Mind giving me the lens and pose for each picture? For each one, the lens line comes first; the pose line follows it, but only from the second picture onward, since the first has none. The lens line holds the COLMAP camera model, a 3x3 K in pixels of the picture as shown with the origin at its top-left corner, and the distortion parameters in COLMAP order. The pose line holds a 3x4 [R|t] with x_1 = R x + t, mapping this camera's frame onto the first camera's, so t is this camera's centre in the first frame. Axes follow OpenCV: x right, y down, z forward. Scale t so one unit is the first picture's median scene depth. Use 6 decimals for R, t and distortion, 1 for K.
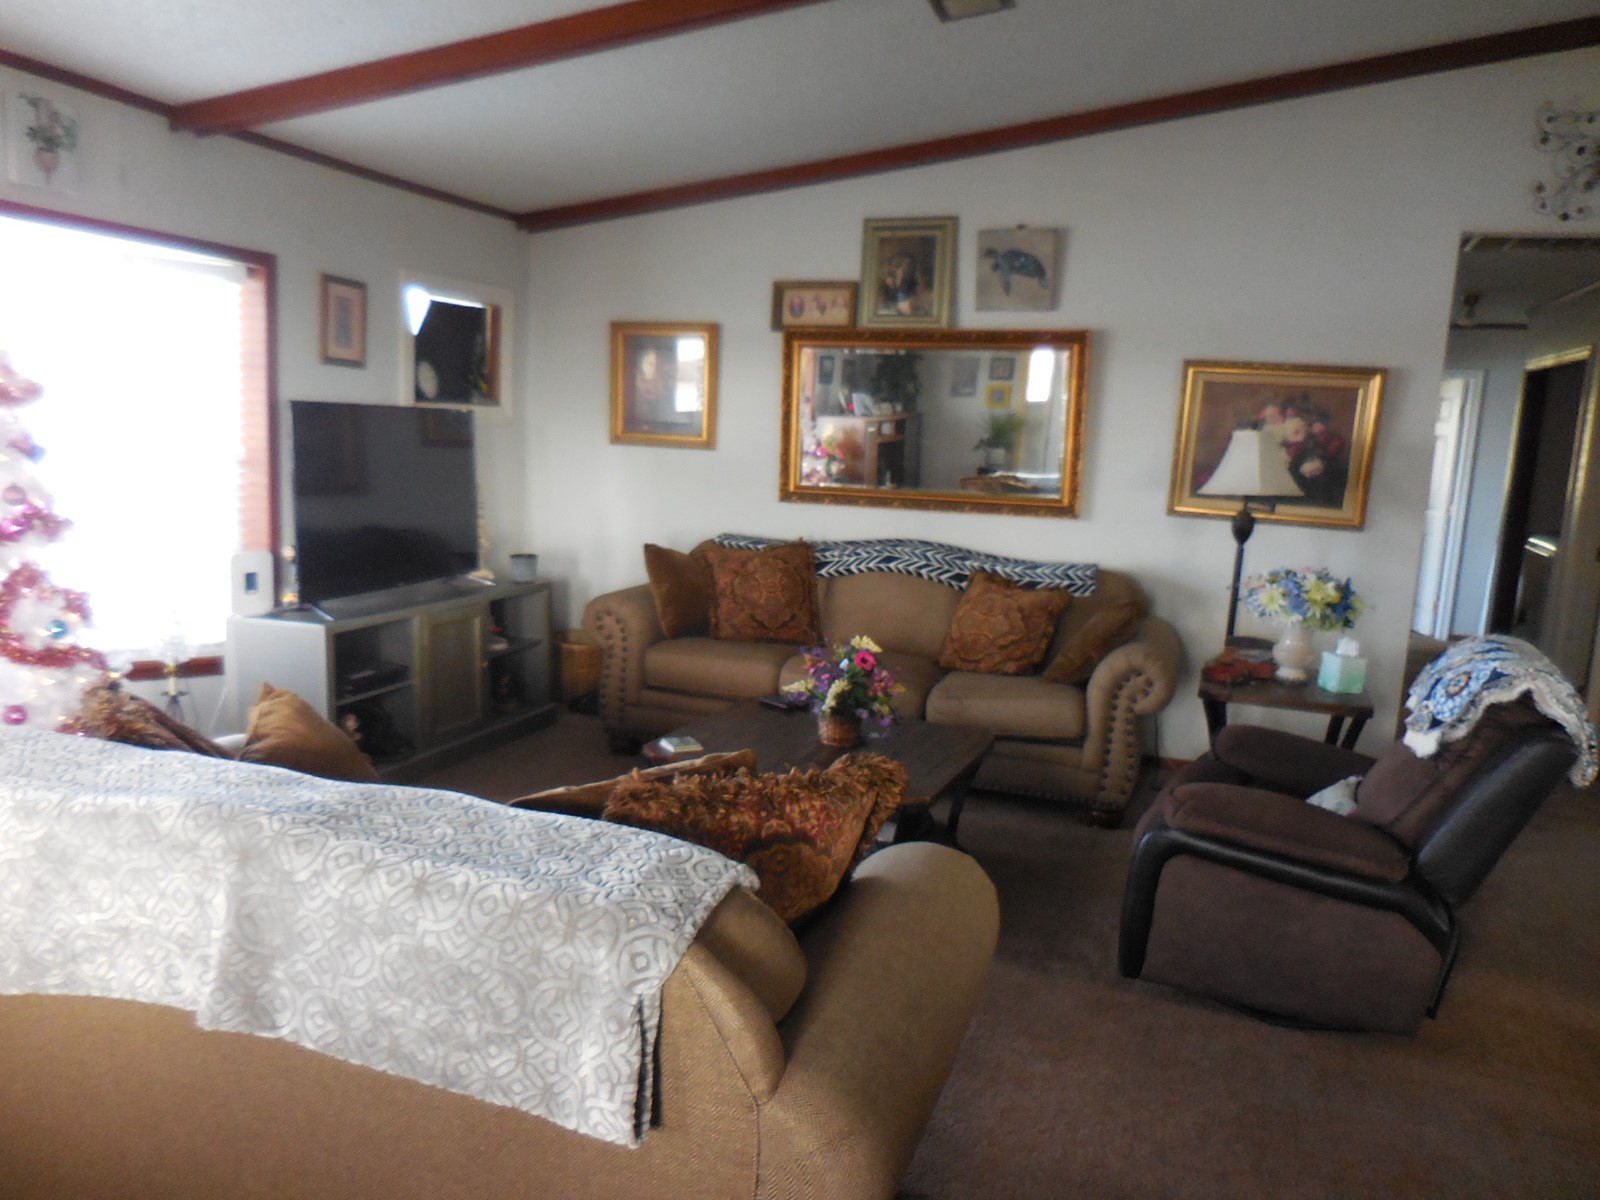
lens RADIAL K [[1217.1, 0, 795.2], [0, 1217.1, 590.0], [0, 0, 1]] dist [-0.027536, 0.024719]
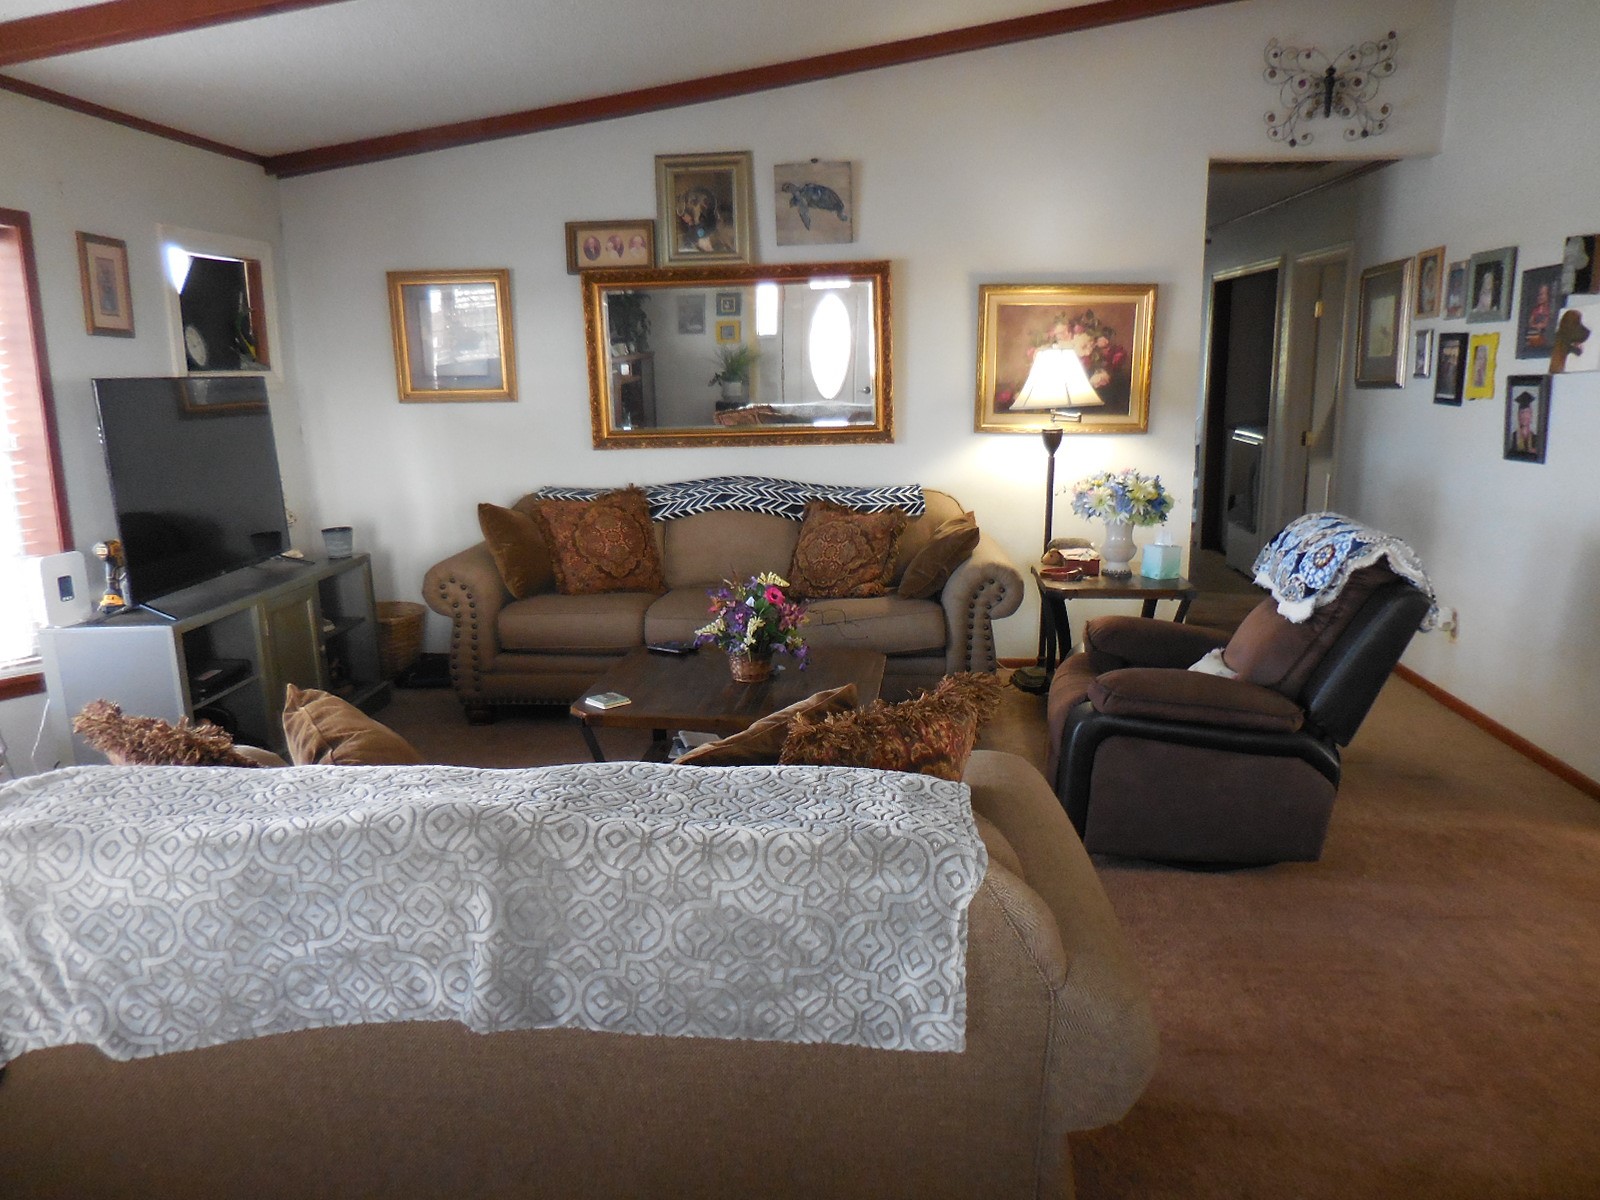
lens RADIAL K [[1217.1, 0, 787.0], [0, 1217.1, 603.9], [0, 0, 1]] dist [-0.027536, 0.024719]
pose [[0.959642, -0.113047, 0.257501, -0.163171], [0.096974, 0.992508, 0.074329, -0.008680], [-0.263975, -0.046358, 0.963415, 0.008099]]
